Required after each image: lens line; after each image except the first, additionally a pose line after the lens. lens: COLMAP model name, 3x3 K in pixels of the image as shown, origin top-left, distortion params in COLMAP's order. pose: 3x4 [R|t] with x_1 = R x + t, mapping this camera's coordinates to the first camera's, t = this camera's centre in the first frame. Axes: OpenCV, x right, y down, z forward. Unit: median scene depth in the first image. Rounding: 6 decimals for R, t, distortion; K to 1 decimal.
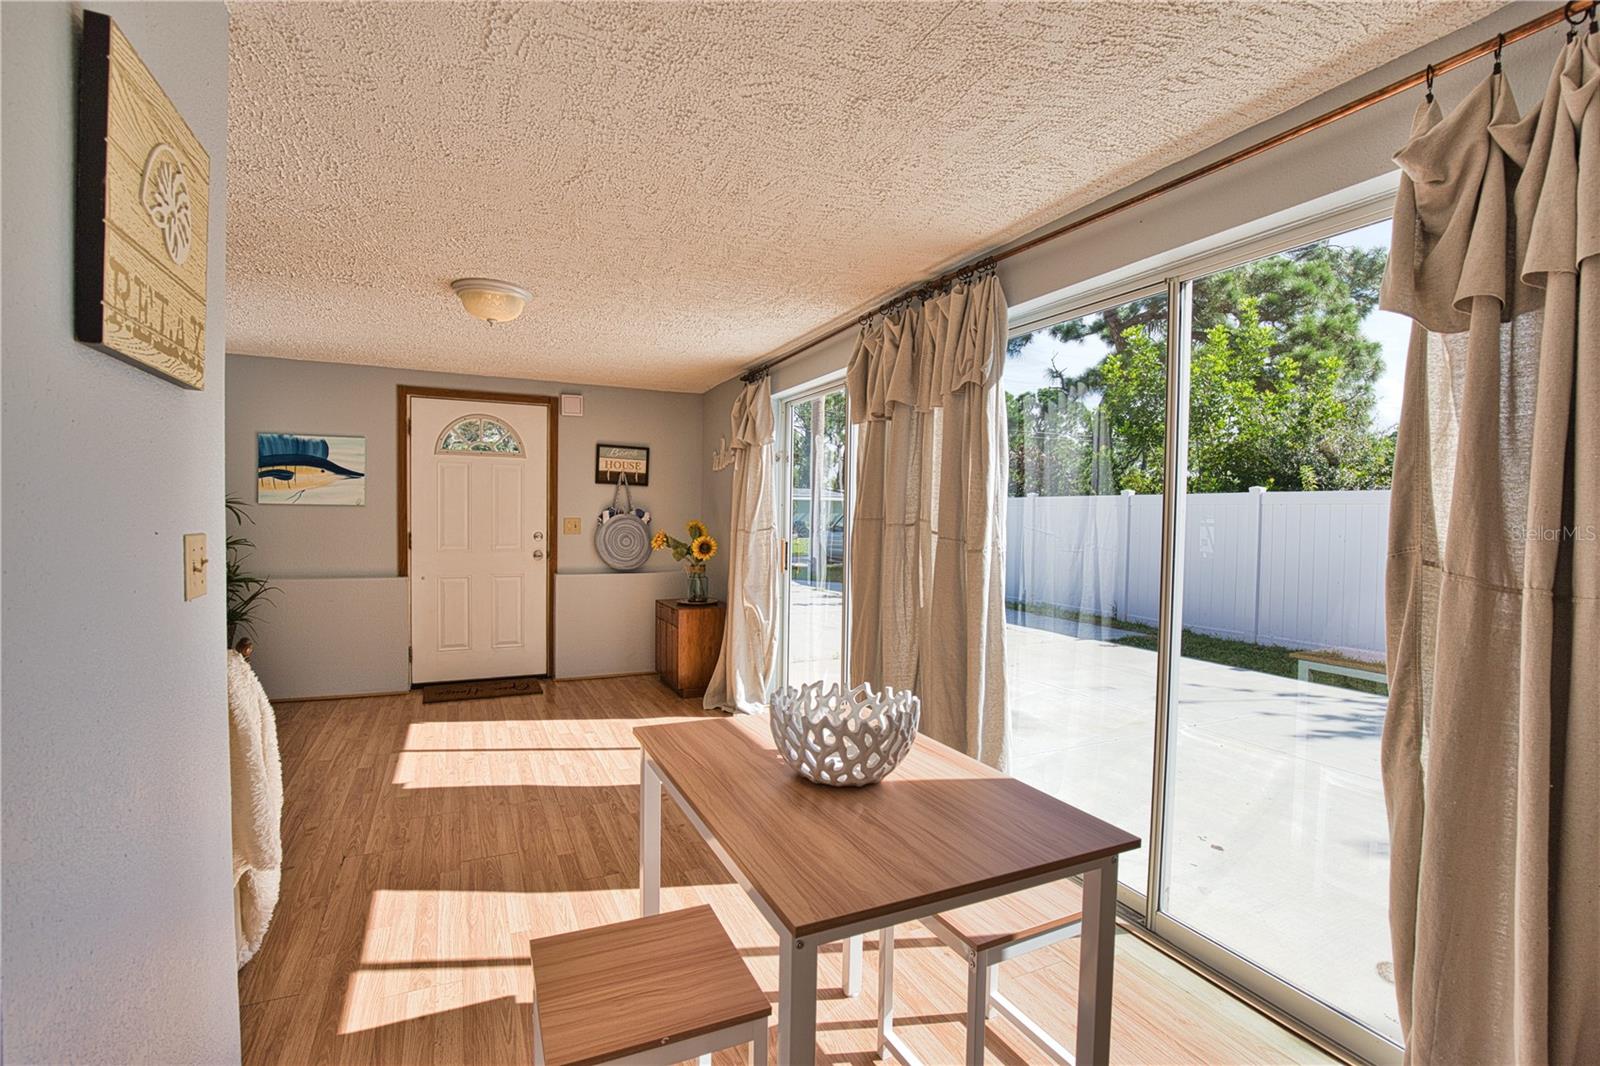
lens RADIAL K [[725.3, 0, 822.6], [0, 725.3, 527.2], [0, 0, 1]] dist [-0.038962, 0.000309]
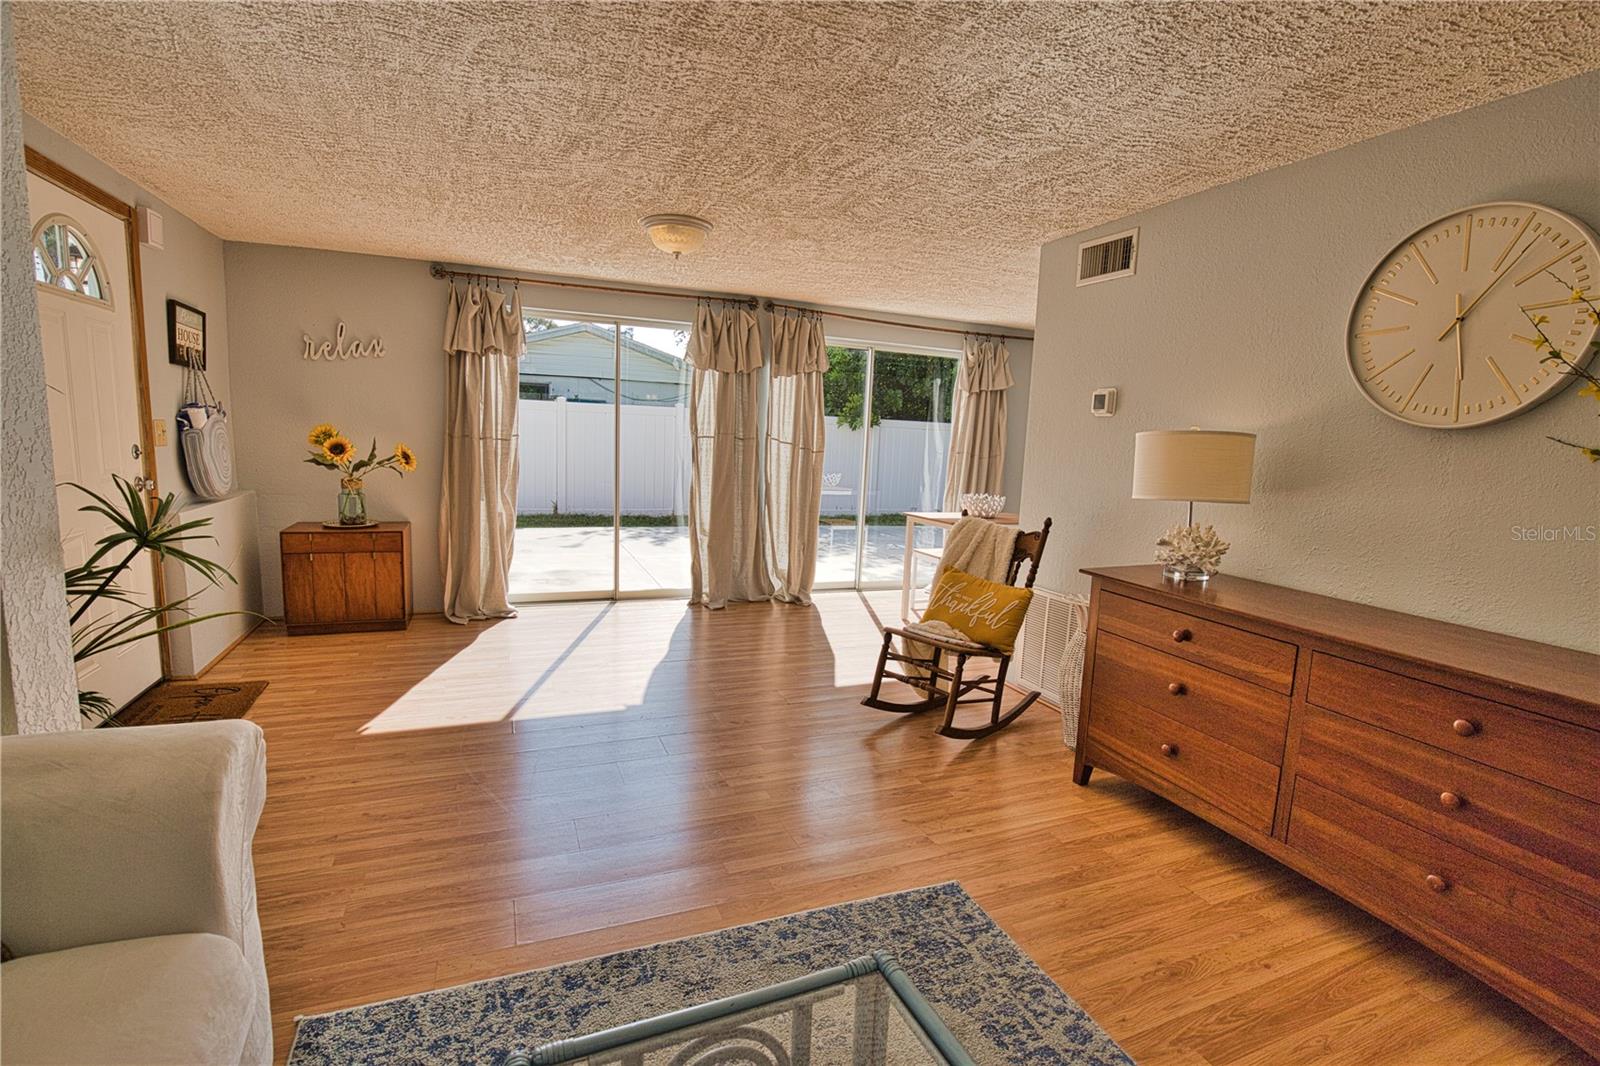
lens RADIAL K [[729.3, 0, 810.2], [0, 729.3, 543.5], [0, 0, 1]] dist [-0.034659, 0.004991]
pose [[0.072994, -0.156948, 0.984906, -1.063003], [-0.025353, 0.986929, 0.159150, -0.022071], [-0.997010, -0.036587, 0.068061, 0.475575]]
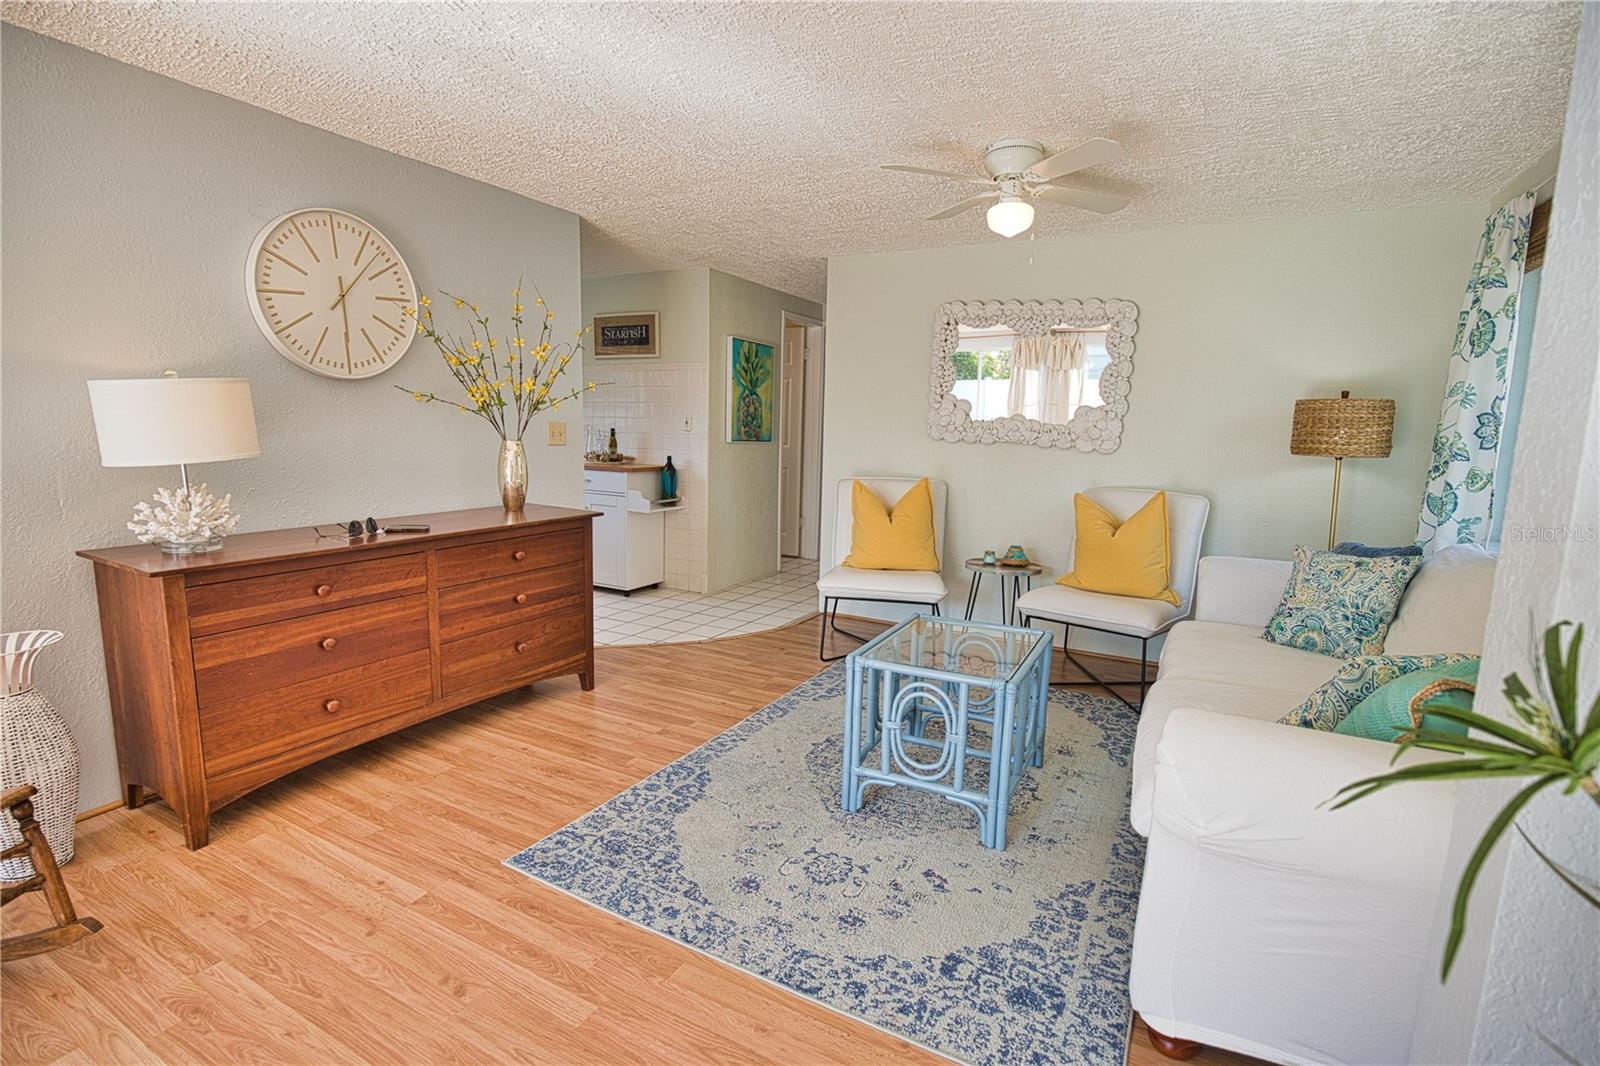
lens RADIAL K [[757.6, 0, 808.7], [0, 757.6, 538.3], [0, 0, 1]] dist [-0.029879, 0.002439]
pose [[-0.822671, 0.057773, -0.565575, -0.566935], [-0.040384, 0.986372, 0.159499, -0.016837], [0.567082, 0.154055, -0.809126, 0.837312]]
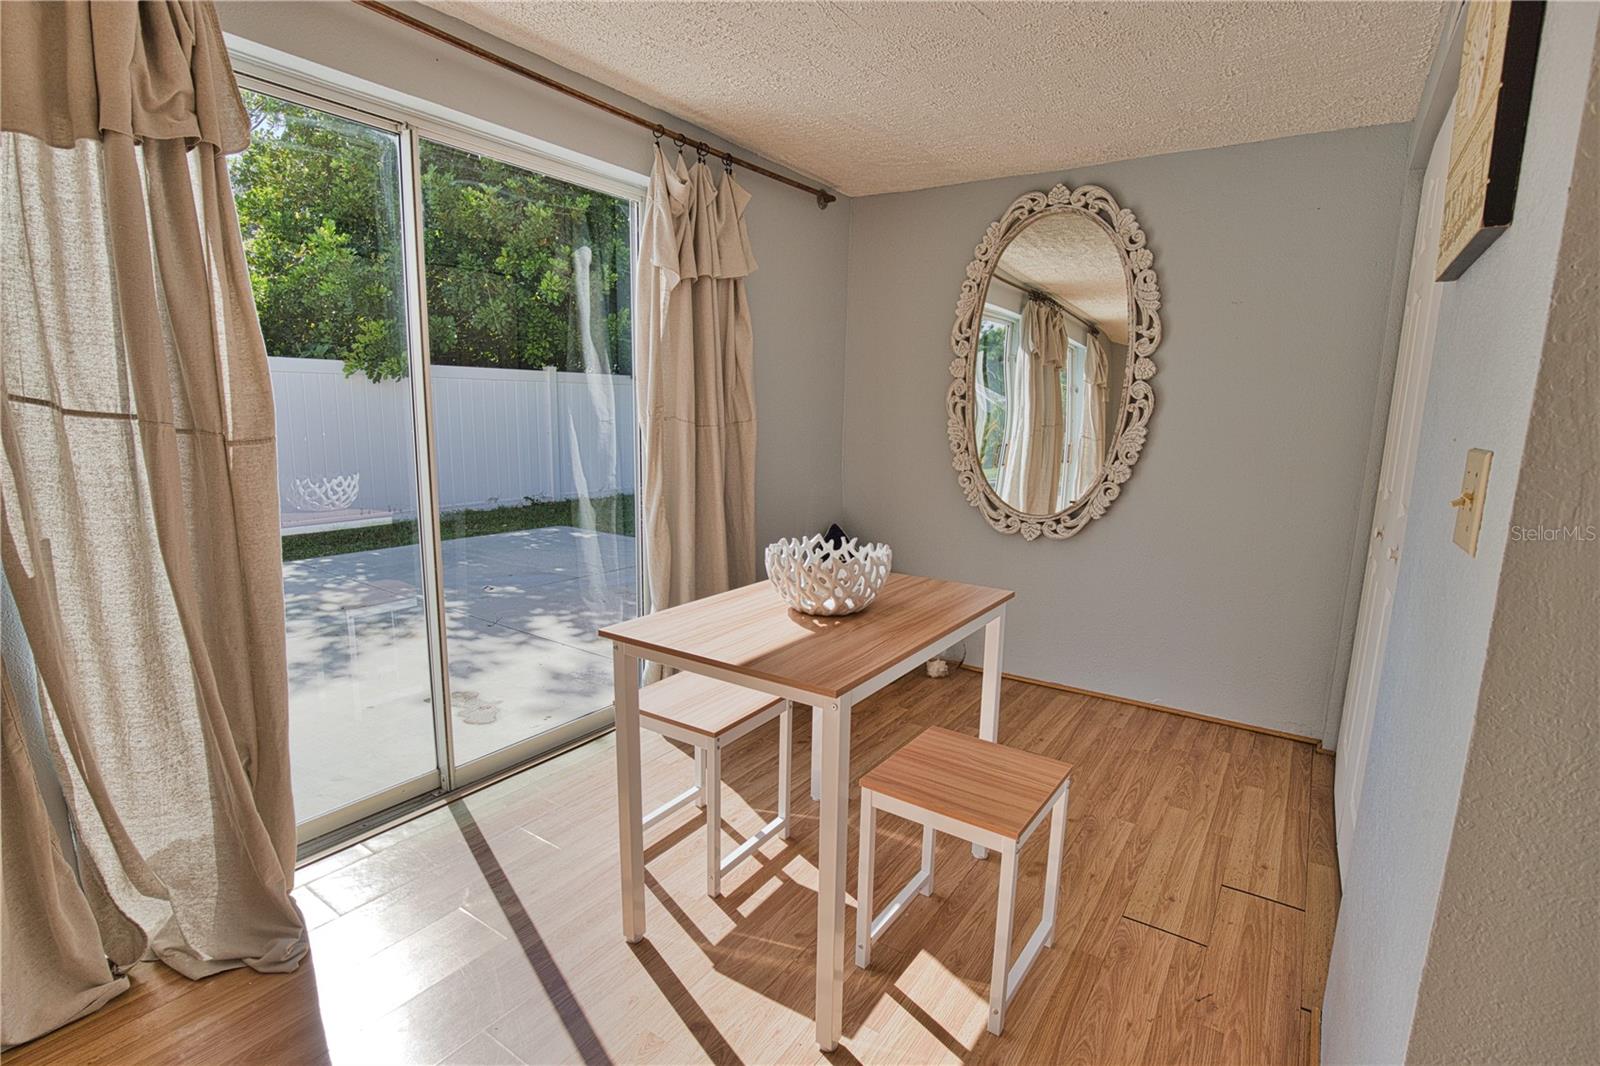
lens RADIAL K [[757.6, 0, 808.7], [0, 757.6, 538.3], [0, 0, 1]] dist [-0.029879, 0.002439]
pose [[-0.484195, -0.177785, 0.856708, -0.312979], [-0.013357, 0.980527, 0.195930, -0.007965], [-0.874858, 0.083425, -0.477141, 0.491576]]
